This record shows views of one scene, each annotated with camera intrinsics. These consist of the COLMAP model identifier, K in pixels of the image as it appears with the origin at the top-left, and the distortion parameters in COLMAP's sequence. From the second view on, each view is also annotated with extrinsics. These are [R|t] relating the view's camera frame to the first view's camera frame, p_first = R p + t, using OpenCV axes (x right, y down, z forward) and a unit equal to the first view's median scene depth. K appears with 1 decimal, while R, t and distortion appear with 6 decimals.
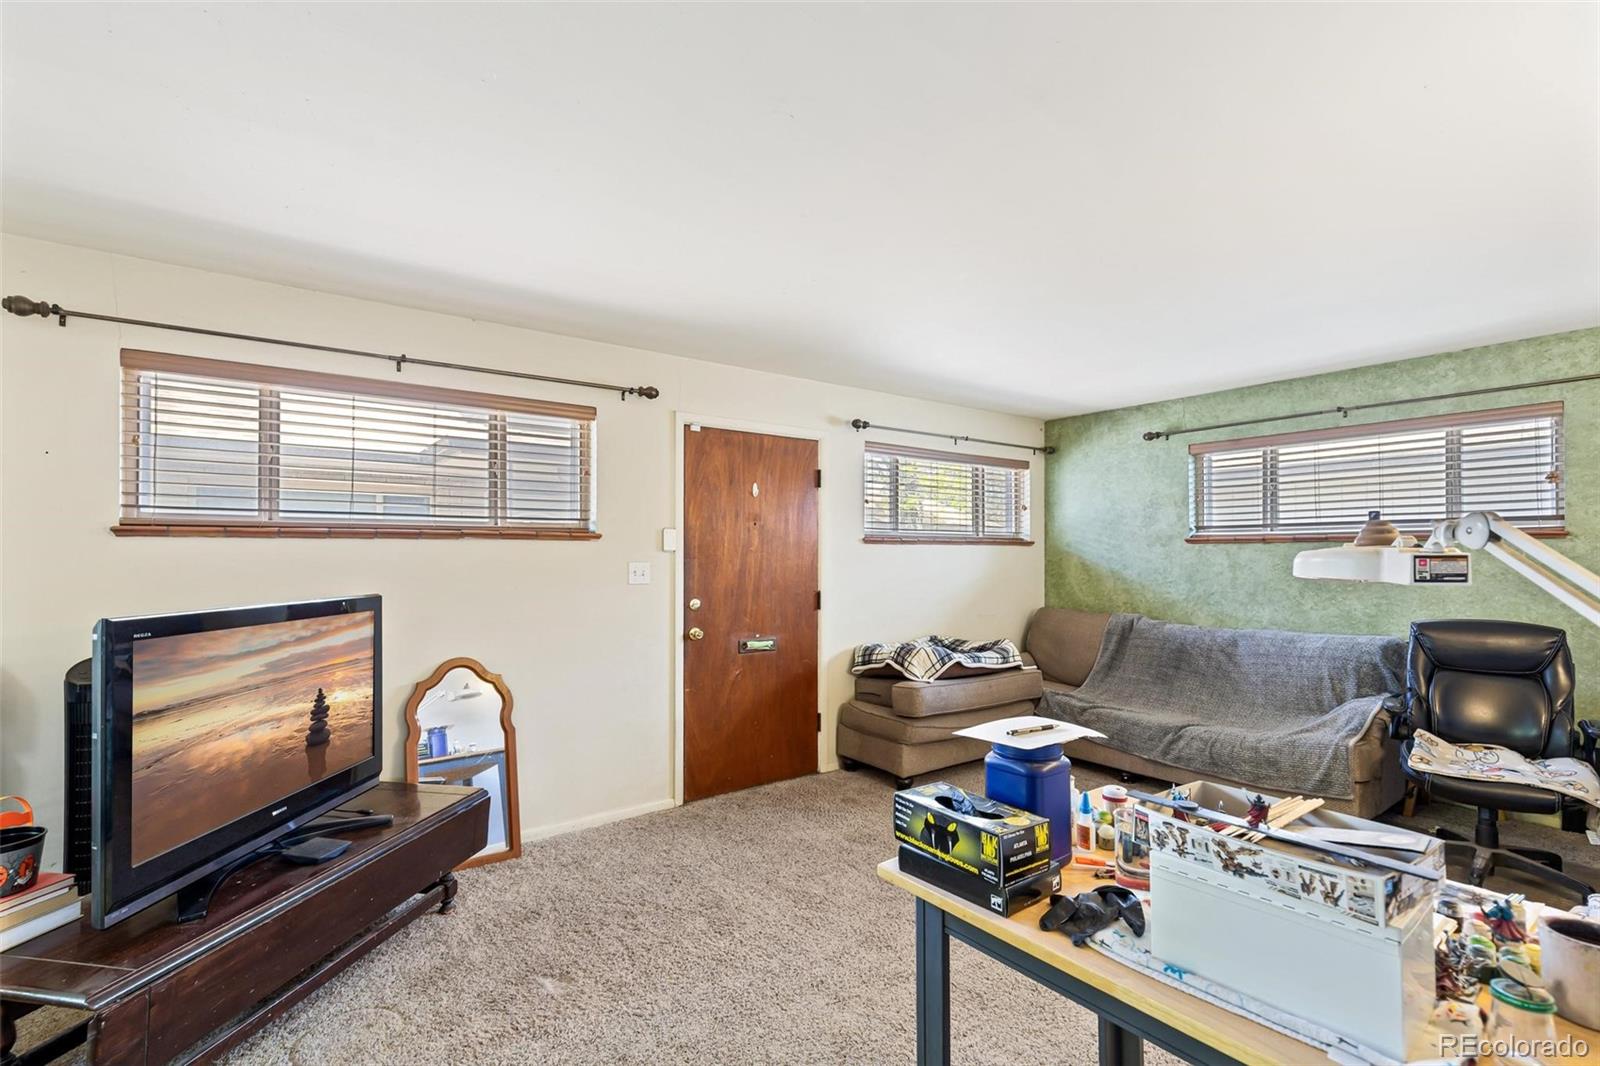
lens RADIAL K [[720.3, 0, 798.6], [0, 720.3, 554.7], [0, 0, 1]] dist [0.015855, -0.000383]
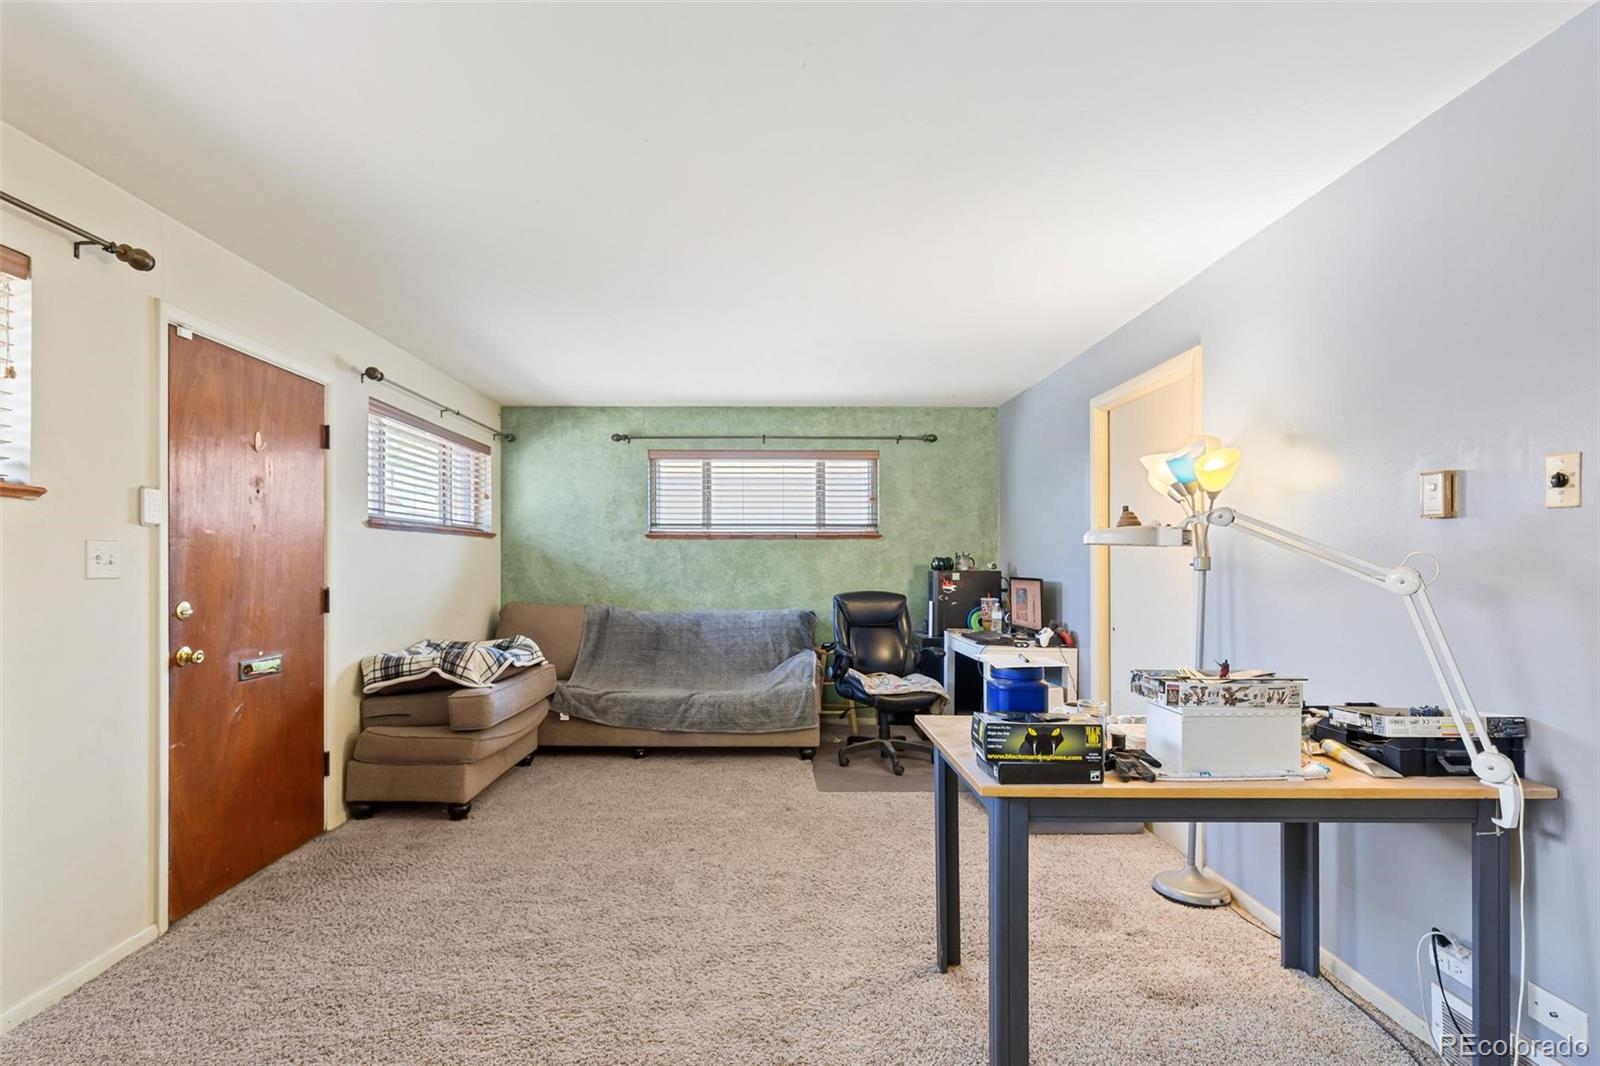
lens RADIAL K [[749.6, 0, 790.7], [0, 749.6, 562.6], [0, 0, 1]] dist [0.014863, -0.000575]
pose [[0.614875, -0.002017, 0.788622, -0.298215], [-0.003865, 0.999977, 0.005570, 0.018254], [-0.788615, -0.006473, 0.614853, 0.145316]]
